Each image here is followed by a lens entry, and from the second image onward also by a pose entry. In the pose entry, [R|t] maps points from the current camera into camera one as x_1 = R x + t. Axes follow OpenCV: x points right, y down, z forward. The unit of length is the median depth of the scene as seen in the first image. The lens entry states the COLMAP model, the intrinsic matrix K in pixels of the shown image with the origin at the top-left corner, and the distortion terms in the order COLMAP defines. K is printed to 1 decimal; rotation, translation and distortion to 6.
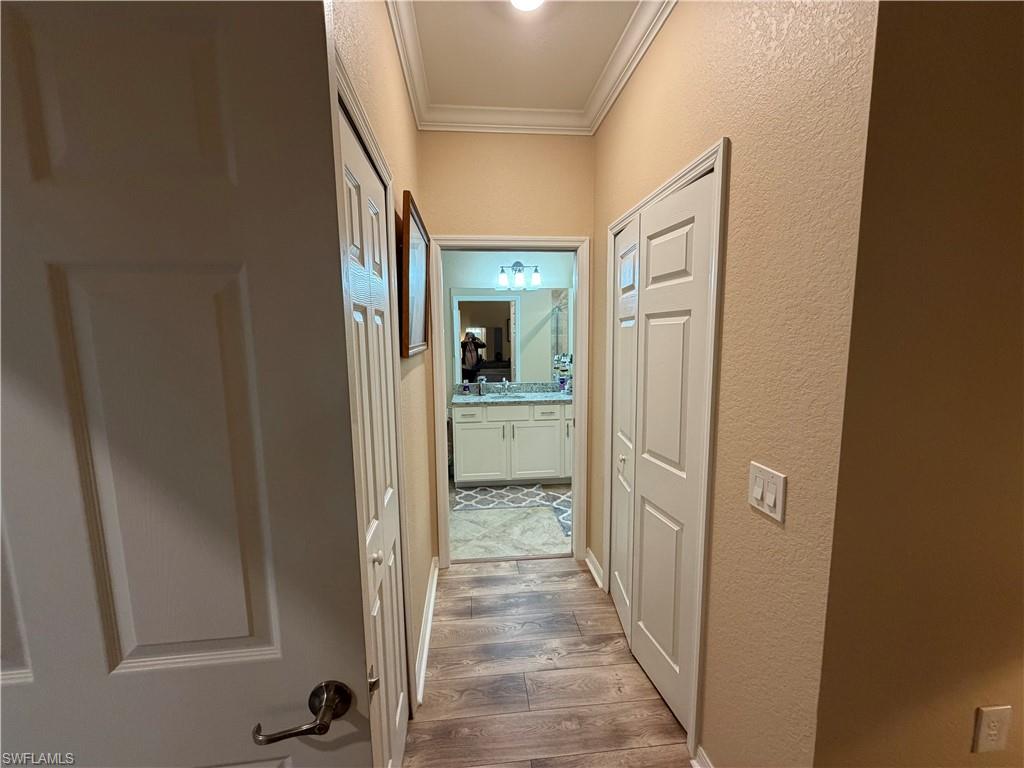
lens RADIAL K [[405.4, 0, 512.0], [0, 405.4, 384.0], [0, 0, 1]] dist [0.002789, 0.000068]
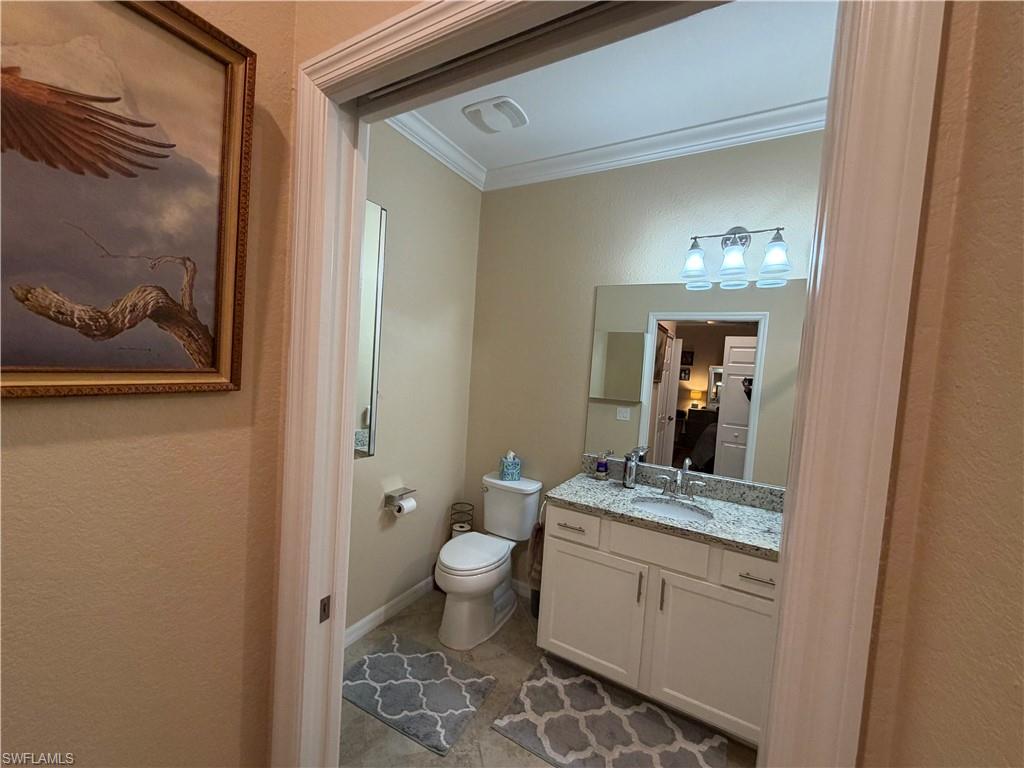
lens RADIAL K [[405.4, 0, 512.0], [0, 405.4, 384.0], [0, 0, 1]] dist [0.002789, 0.000068]
pose [[0.808699, 0.097568, -0.580074, 0.103055], [-0.147812, 0.988212, -0.039852, -0.065399], [0.569348, 0.117970, 0.813588, 0.520771]]
